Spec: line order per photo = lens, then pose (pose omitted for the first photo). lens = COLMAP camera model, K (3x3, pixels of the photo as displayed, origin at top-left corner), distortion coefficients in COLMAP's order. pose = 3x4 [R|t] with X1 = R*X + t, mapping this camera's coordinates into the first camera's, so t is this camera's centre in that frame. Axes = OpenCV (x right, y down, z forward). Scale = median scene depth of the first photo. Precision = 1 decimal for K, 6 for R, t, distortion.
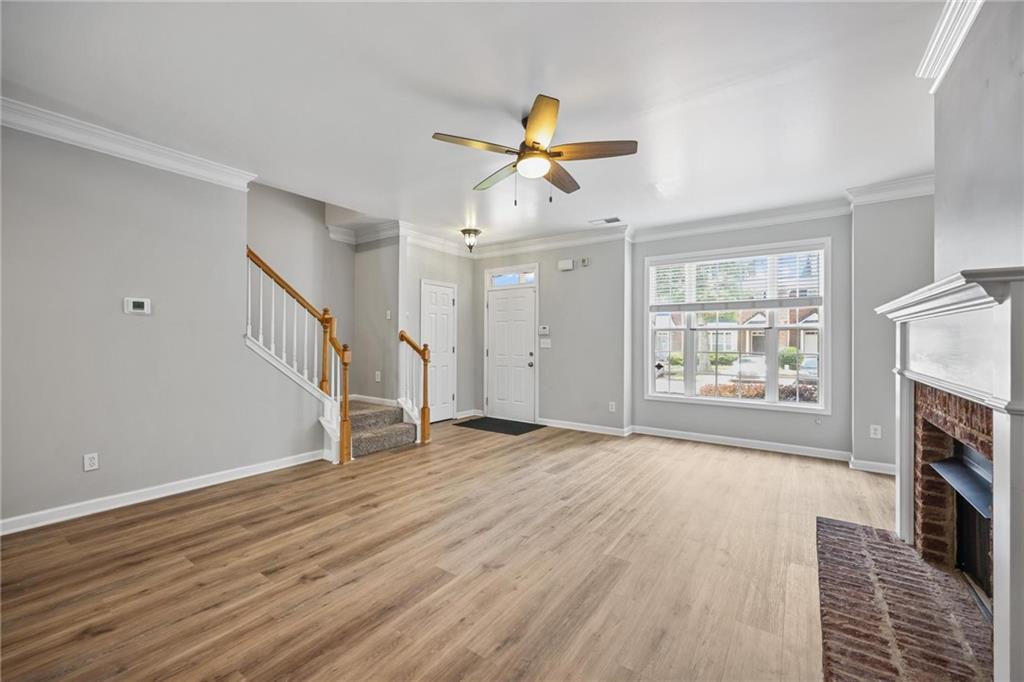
lens RADIAL K [[410.3, 0, 515.1], [0, 410.3, 339.6], [0, 0, 1]] dist [0.000521, 0.000071]
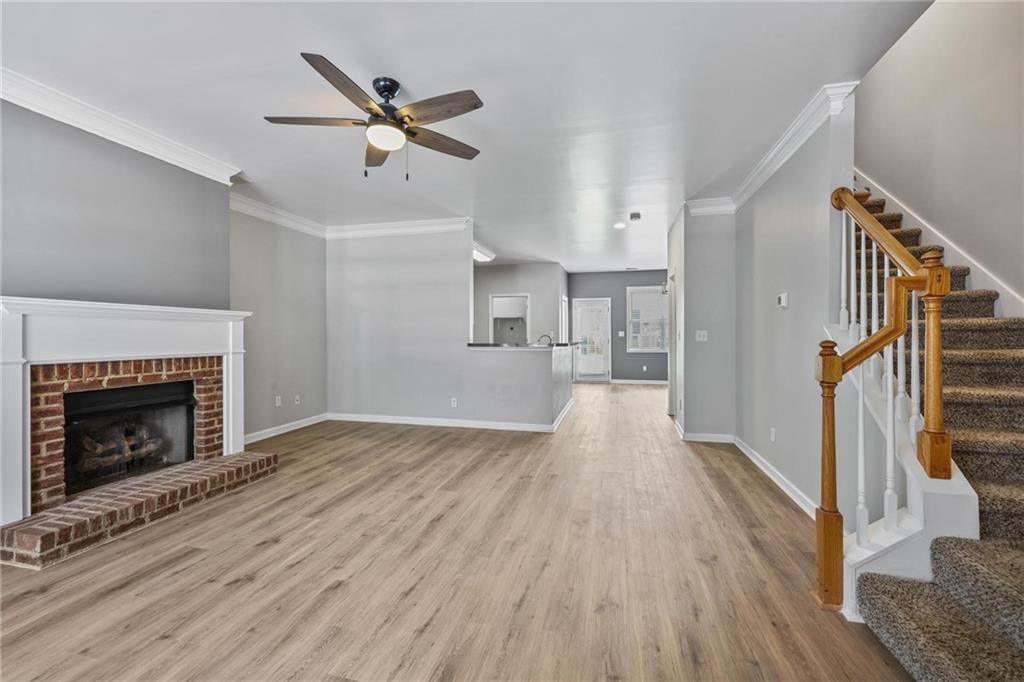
lens RADIAL K [[412.7, 0, 514.3], [0, 412.7, 336.5], [0, 0, 1]] dist [-0.000129, -0.000178]
pose [[-0.934230, -0.000557, -0.356670, 0.067024], [-0.001245, 0.999998, 0.001700, 0.006164], [0.356668, 0.002033, -0.934229, 1.245395]]
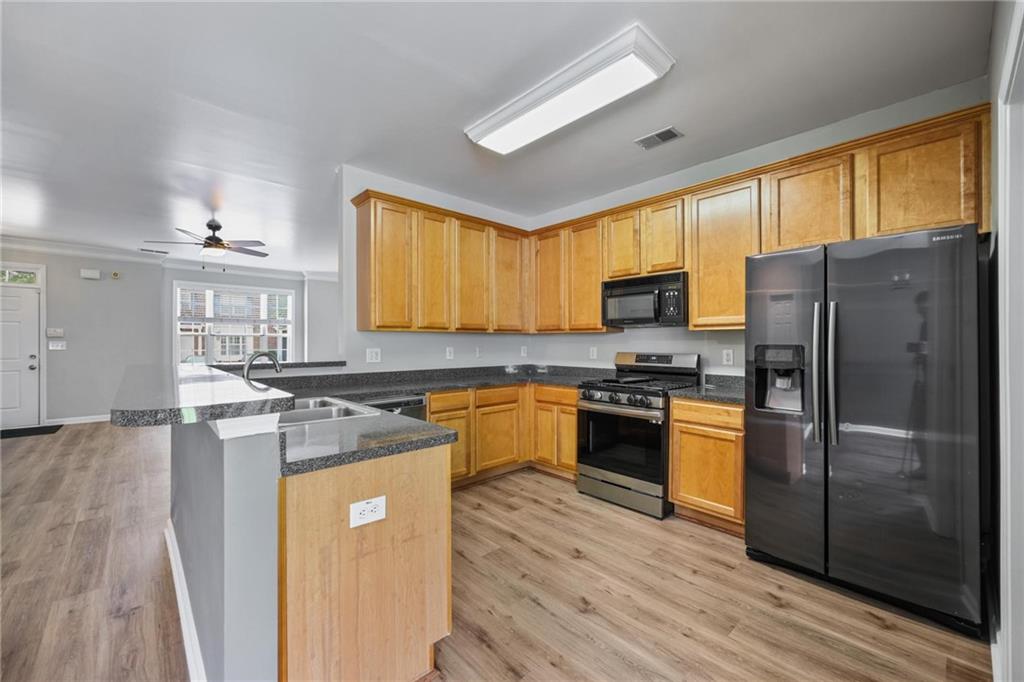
lens RADIAL K [[412.3, 0, 516.8], [0, 412.3, 341.6], [0, 0, 1]] dist [-0.000608, 0.000181]
pose [[0.209390, -0.003277, 0.977827, -0.964918], [-0.004147, 0.999982, 0.004239, -0.013547], [-0.977823, -0.004942, 0.209373, -0.472622]]
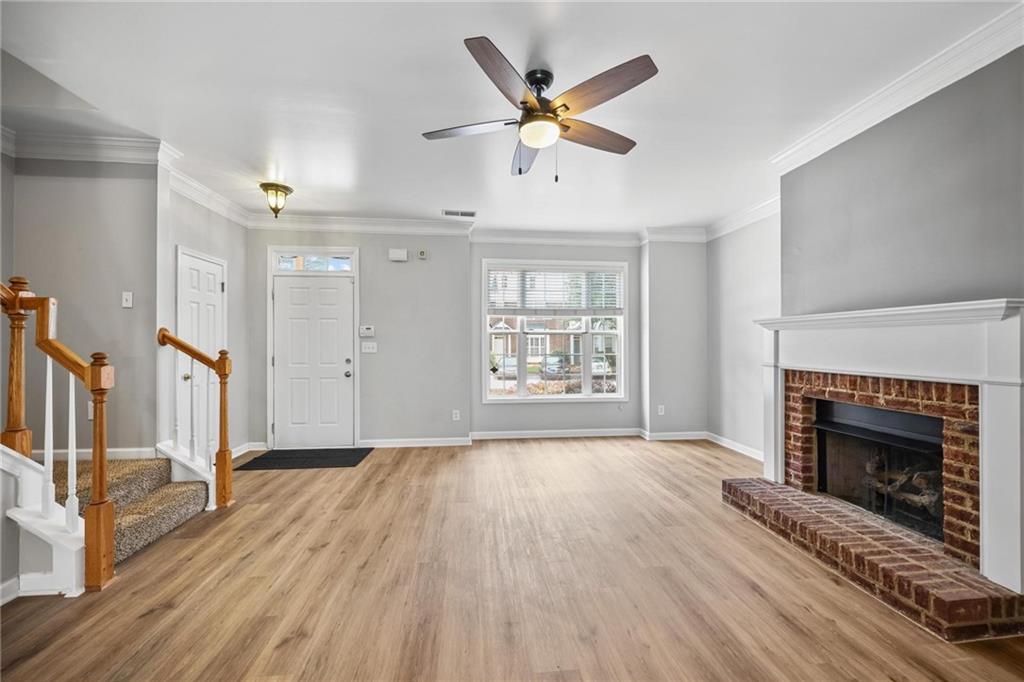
lens RADIAL K [[413.6, 0, 516.9], [0, 413.6, 344.4], [0, 0, 1]] dist [-0.000663, -0.000068]
pose [[0.748831, -0.003908, 0.662749, -0.350051], [0.001241, 0.999989, 0.004494, -0.000201], [-0.662760, -0.002543, 0.748828, 0.263297]]
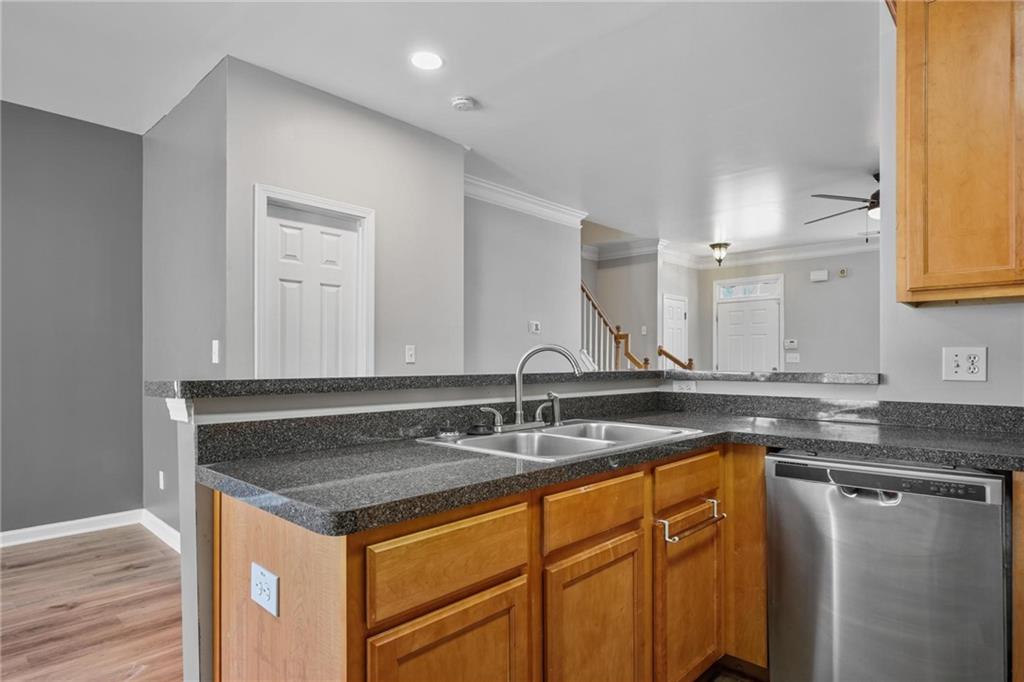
lens RADIAL K [[560.4, 0, 516.5], [0, 560.4, 362.8], [0, 0, 1]] dist [-0.002207, -0.000855]
pose [[0.989405, -0.003691, -0.145133, -0.519338], [0.004619, 0.999971, 0.006061, 0.013389], [0.145106, -0.006668, 0.989394, -0.535092]]
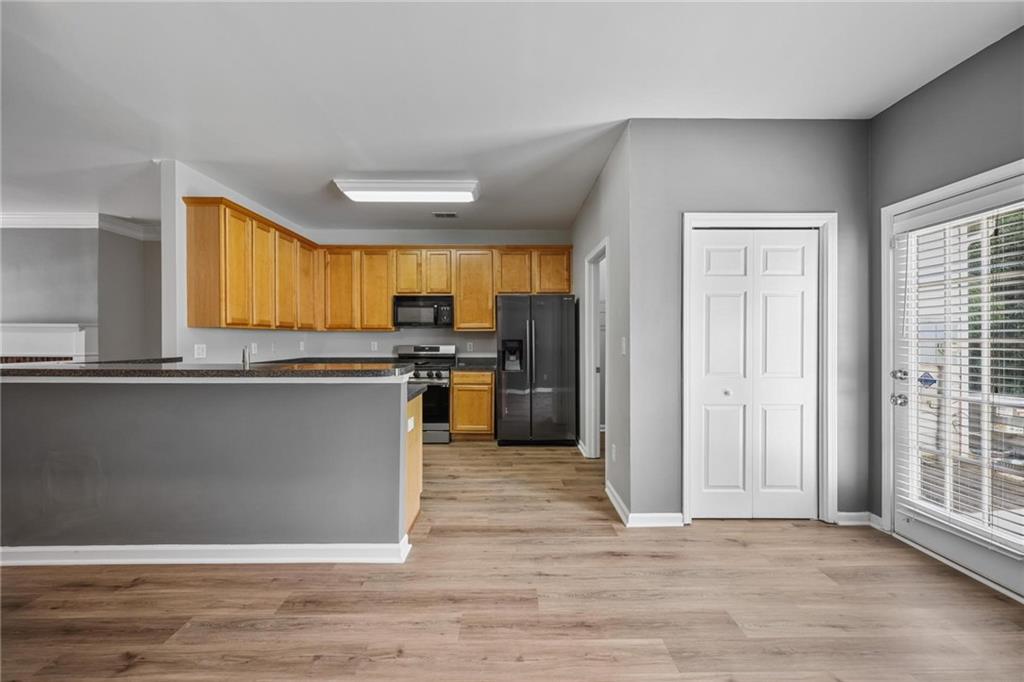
lens RADIAL K [[410.3, 0, 515.1], [0, 410.3, 339.6], [0, 0, 1]] dist [0.000521, 0.000071]
pose [[-0.581746, -0.008273, 0.813328, -1.280867], [-0.006659, 0.999963, 0.005409, -0.013819], [-0.813343, -0.002269, -0.581780, -0.055922]]
